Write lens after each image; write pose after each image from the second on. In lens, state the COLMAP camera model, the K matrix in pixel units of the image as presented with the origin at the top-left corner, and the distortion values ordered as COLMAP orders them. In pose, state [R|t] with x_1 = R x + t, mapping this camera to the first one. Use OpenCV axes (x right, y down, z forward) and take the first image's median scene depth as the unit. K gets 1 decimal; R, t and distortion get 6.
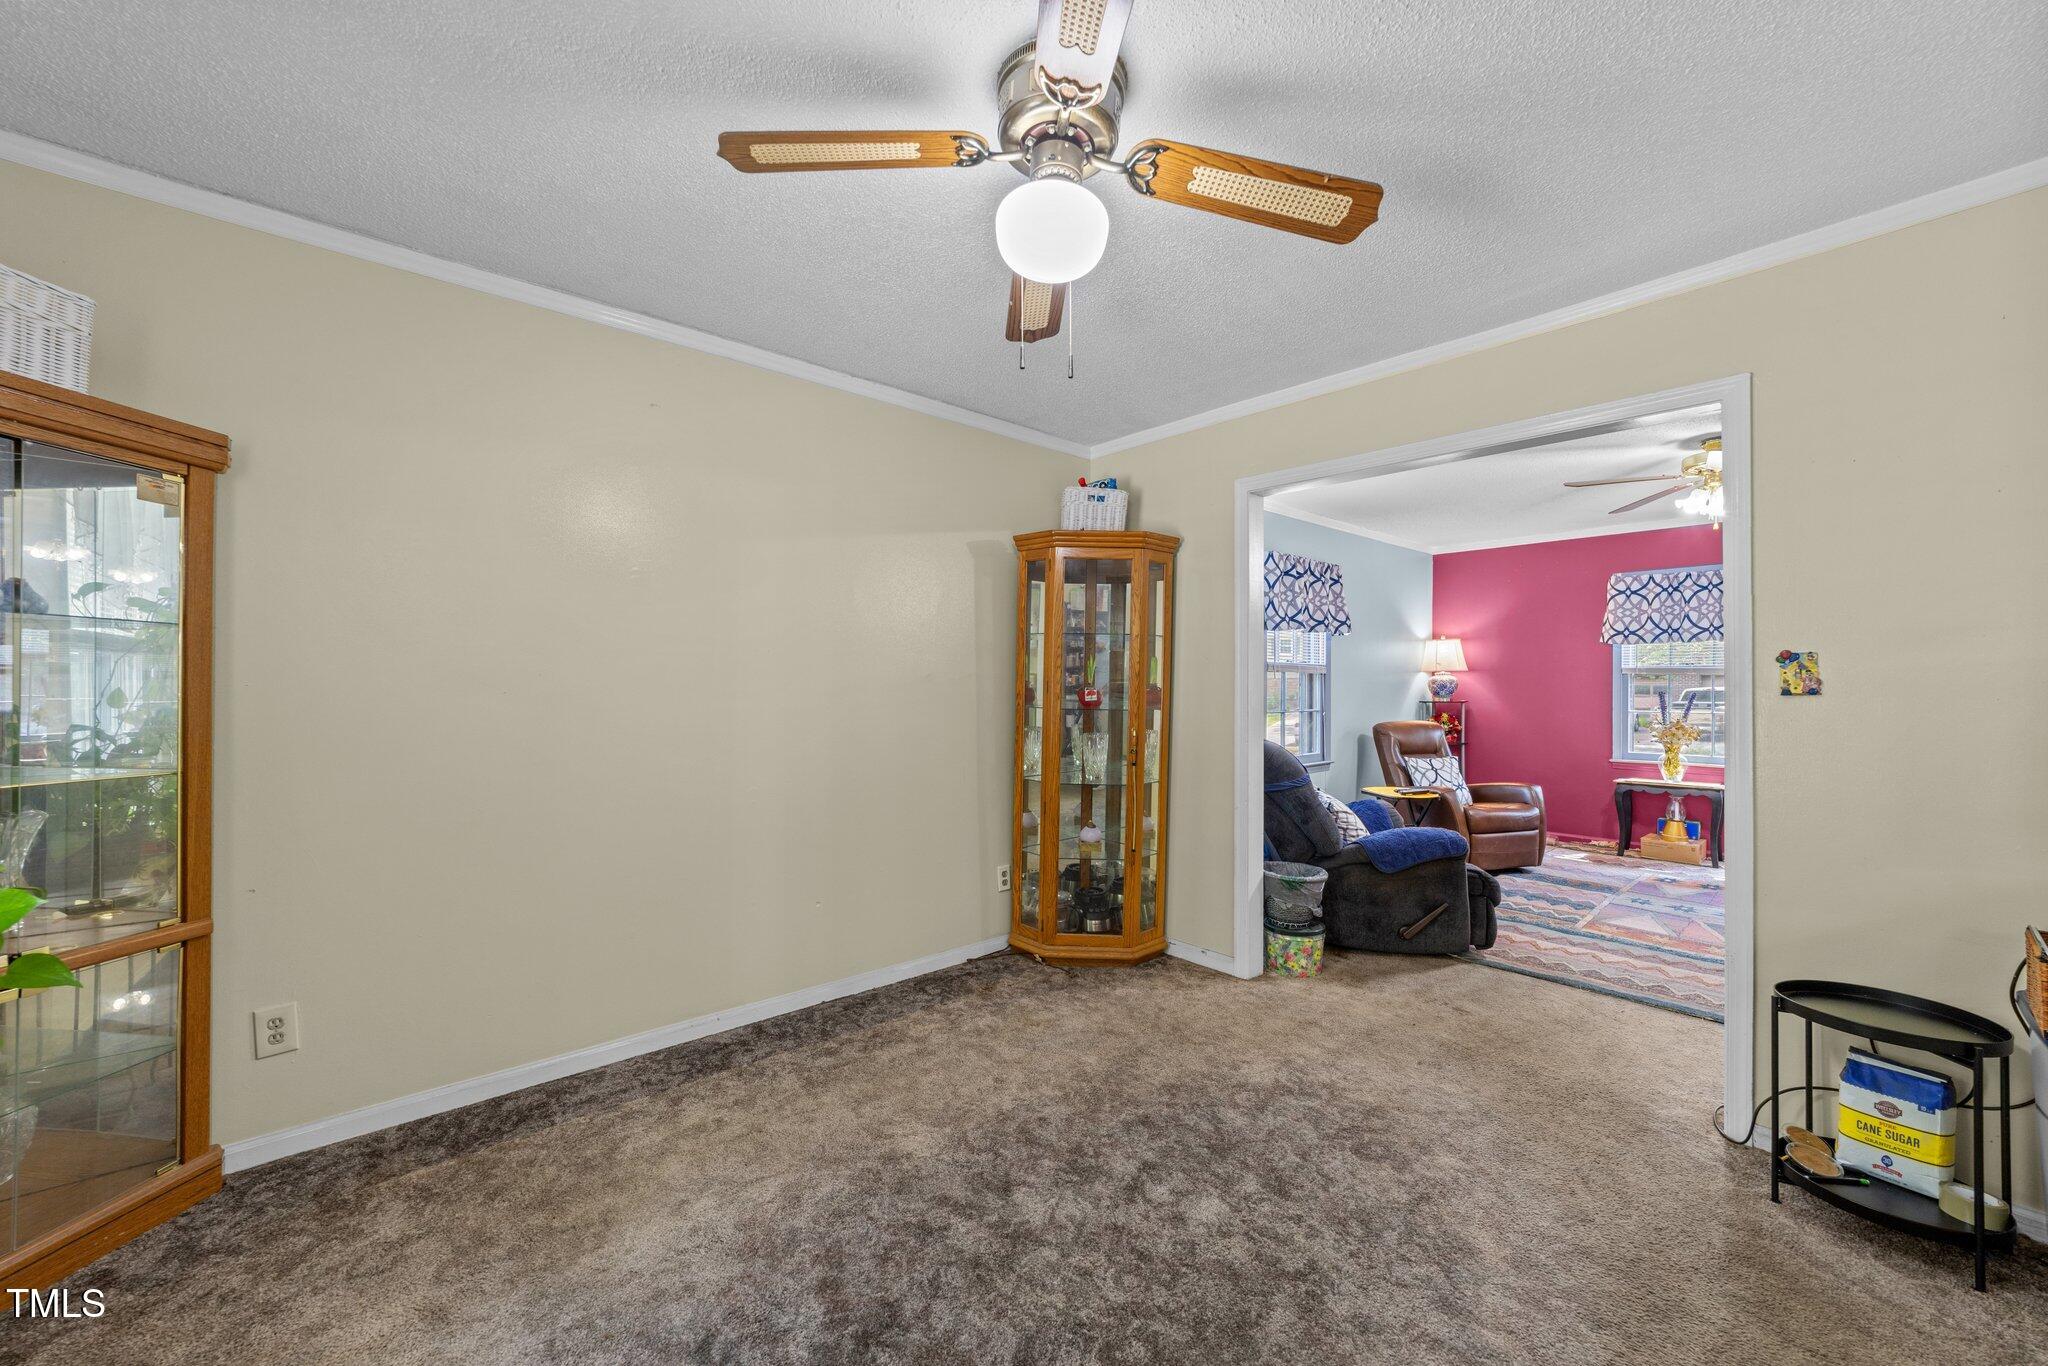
lens RADIAL K [[777.7, 0, 1018.1], [0, 777.7, 692.2], [0, 0, 1]] dist [-0.013304, 0.002849]
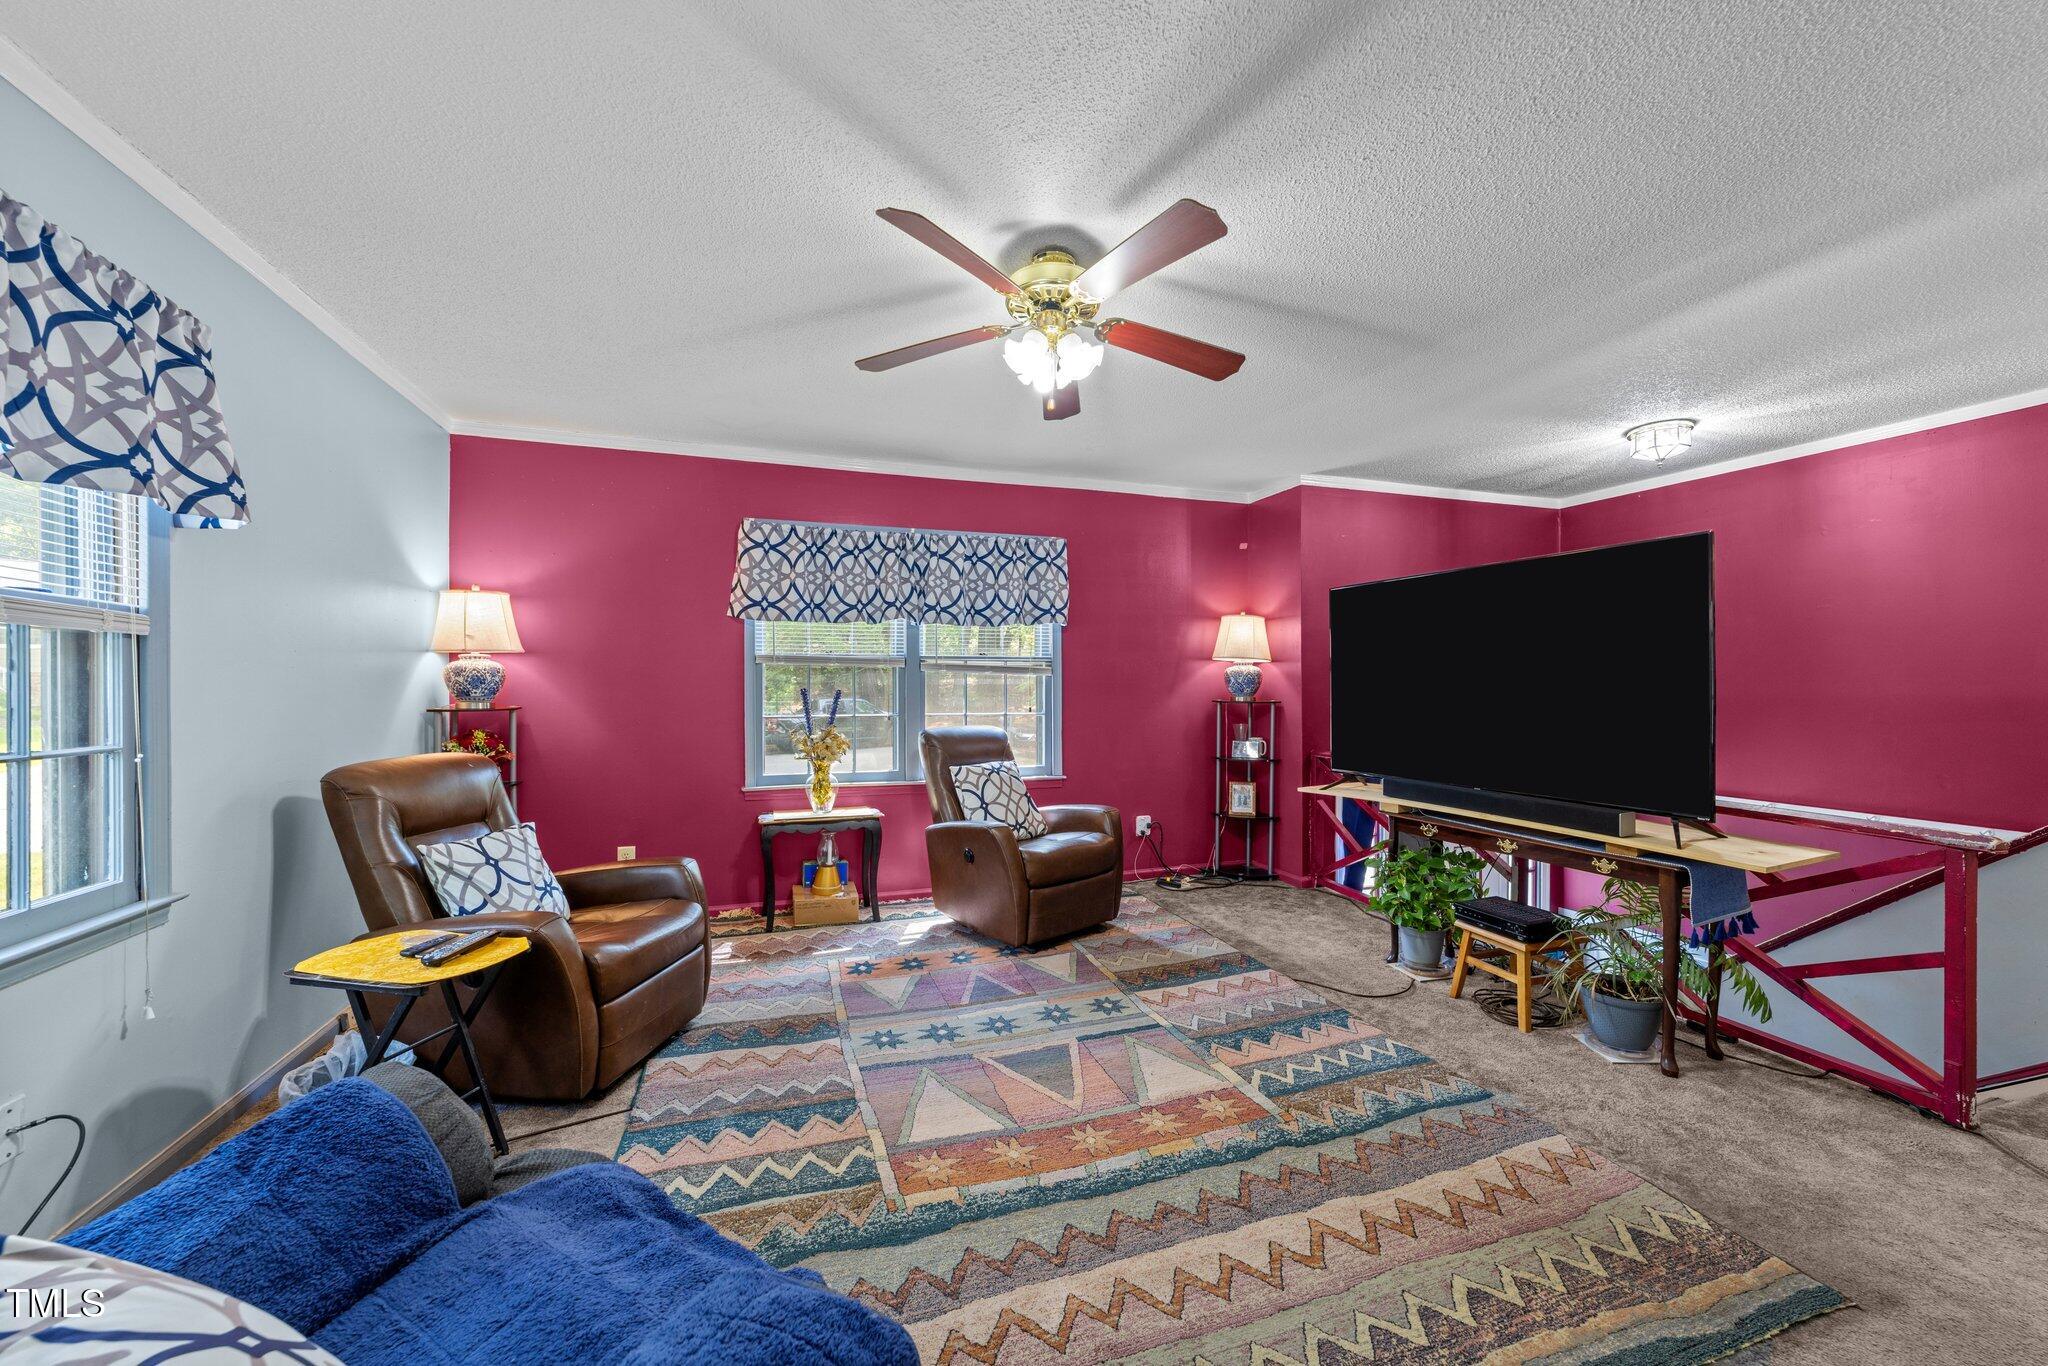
lens RADIAL K [[777.7, 0, 1027.1], [0, 777.7, 694.4], [0, 0, 1]] dist [-0.013304, 0.002849]
pose [[0.373201, -0.008514, 0.927711, 0.233236], [0.007432, 0.999953, 0.006187, 0.001796], [-0.927721, 0.004586, 0.373247, 0.533117]]
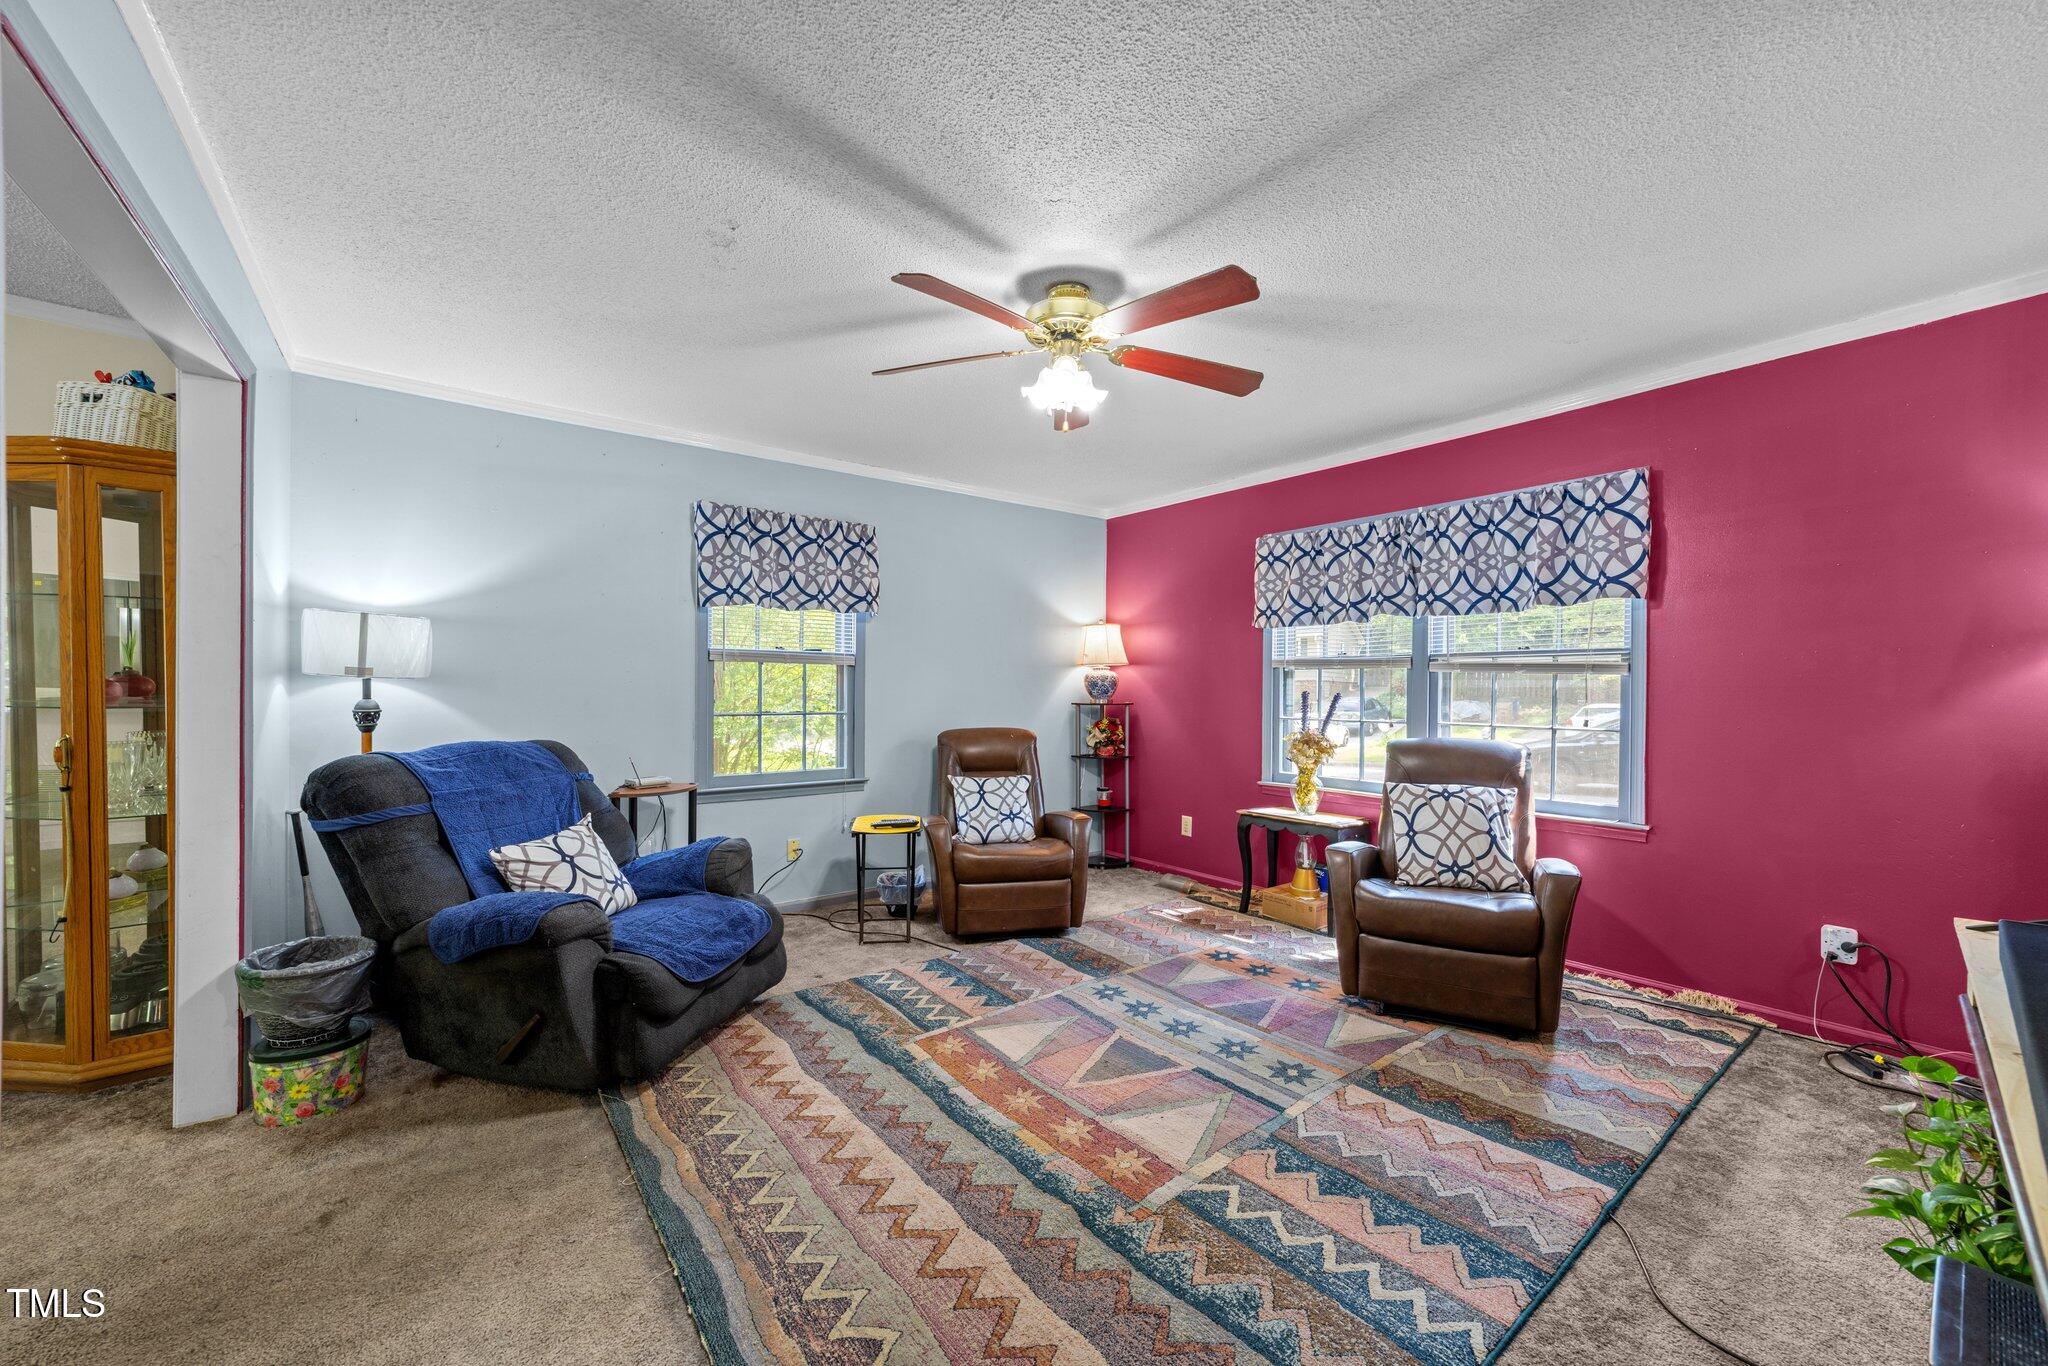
lens RADIAL K [[777.7, 0, 1021.6], [0, 777.7, 697.4], [0, 0, 1]] dist [-0.013304, 0.002849]
pose [[0.998286, 0.006278, -0.058180, 0.607002], [-0.006077, 0.999975, 0.003626, 0.003993], [0.058202, -0.003267, 0.998300, 0.239253]]
